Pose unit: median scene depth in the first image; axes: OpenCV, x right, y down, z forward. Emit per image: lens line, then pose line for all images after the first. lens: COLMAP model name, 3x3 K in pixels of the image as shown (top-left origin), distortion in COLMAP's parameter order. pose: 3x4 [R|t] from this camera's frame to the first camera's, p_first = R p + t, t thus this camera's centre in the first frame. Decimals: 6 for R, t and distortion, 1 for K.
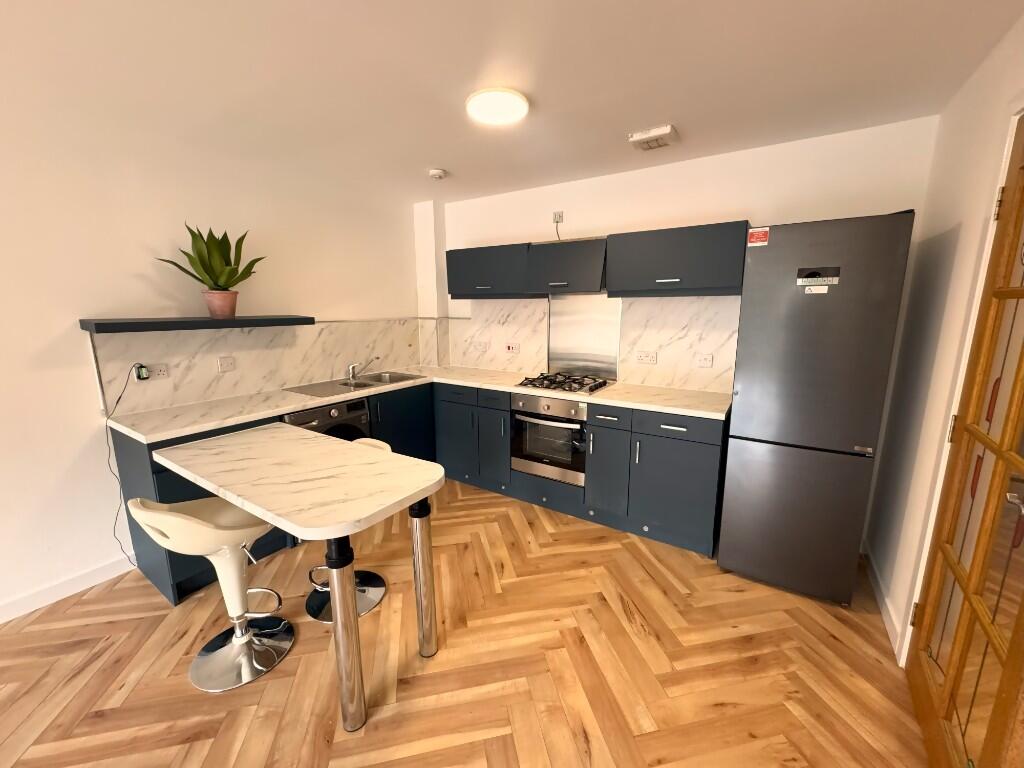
lens RADIAL K [[405.3, 0, 511.1], [0, 405.3, 381.6], [0, 0, 1]] dist [-0.004477, -0.000632]
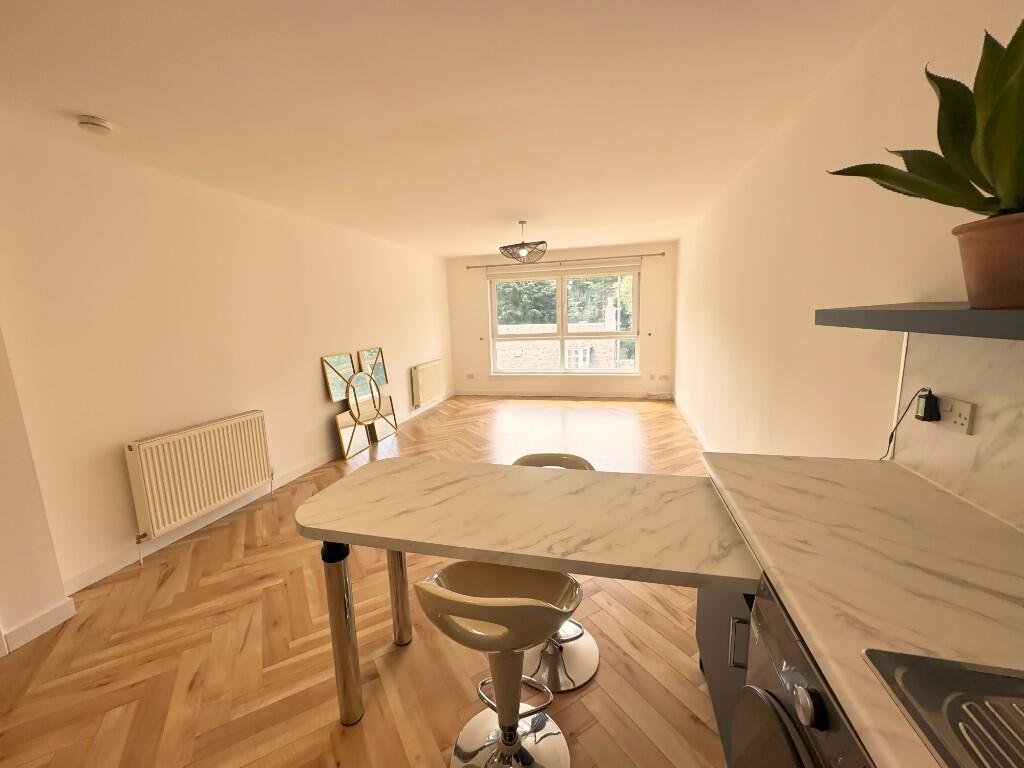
lens RADIAL K [[405.3, 0, 511.1], [0, 405.3, 381.6], [0, 0, 1]] dist [-0.004477, -0.000632]
pose [[-0.944391, 0.089157, -0.316506, -0.201566], [-0.022289, 0.942970, 0.332130, -0.176887], [0.328067, 0.320715, -0.888546, 1.053842]]
